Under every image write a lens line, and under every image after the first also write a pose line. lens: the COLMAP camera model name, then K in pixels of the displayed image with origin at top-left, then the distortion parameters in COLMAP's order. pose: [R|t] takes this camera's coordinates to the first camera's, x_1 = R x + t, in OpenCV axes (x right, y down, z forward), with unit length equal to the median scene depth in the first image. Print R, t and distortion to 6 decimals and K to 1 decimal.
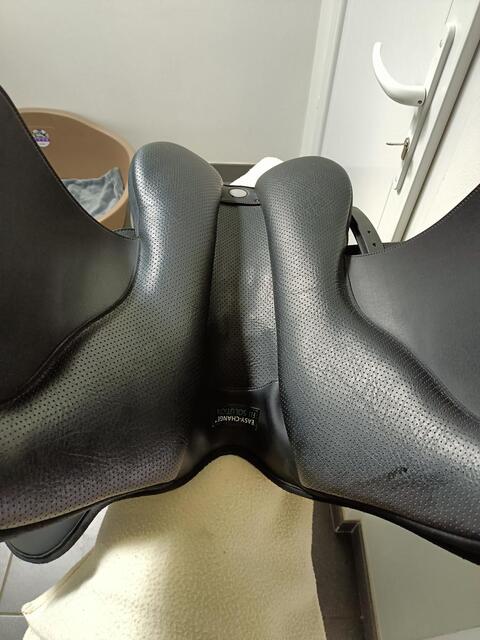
lens RADIAL K [[473.4, 0, 240.0], [0, 473.4, 320.0], [0, 0, 1]] dist [0.015438, -0.005136]
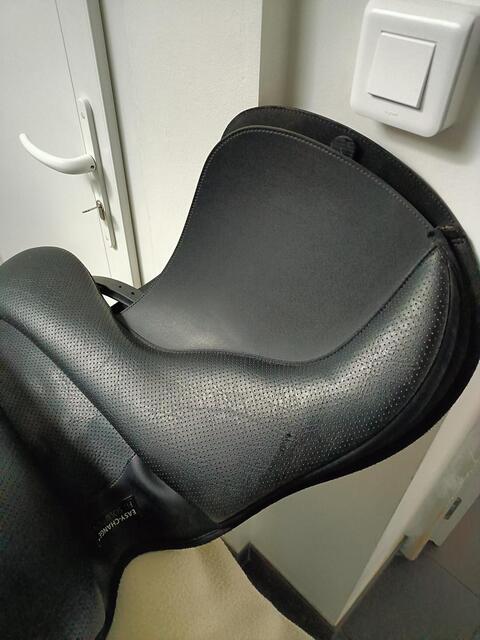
lens RADIAL K [[473.4, 0, 240.0], [0, 473.4, 320.0], [0, 0, 1]] dist [0.015438, -0.005136]
pose [[0.709925, -0.486433, 0.509302, -0.119778], [0.558576, 0.829343, 0.013494, 0.008719], [-0.428950, 0.274905, 0.860482, 0.012842]]
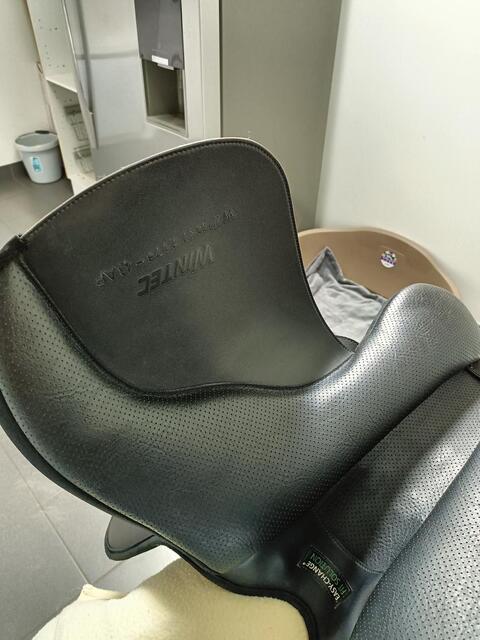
lens RADIAL K [[473.4, 0, 240.0], [0, 473.4, 320.0], [0, 0, 1]] dist [0.015438, -0.005136]
pose [[0.671173, 0.438180, -0.597934, 0.203391], [-0.579448, 0.813185, -0.054500, -0.036276], [0.462350, 0.383051, 0.799690, 0.073013]]
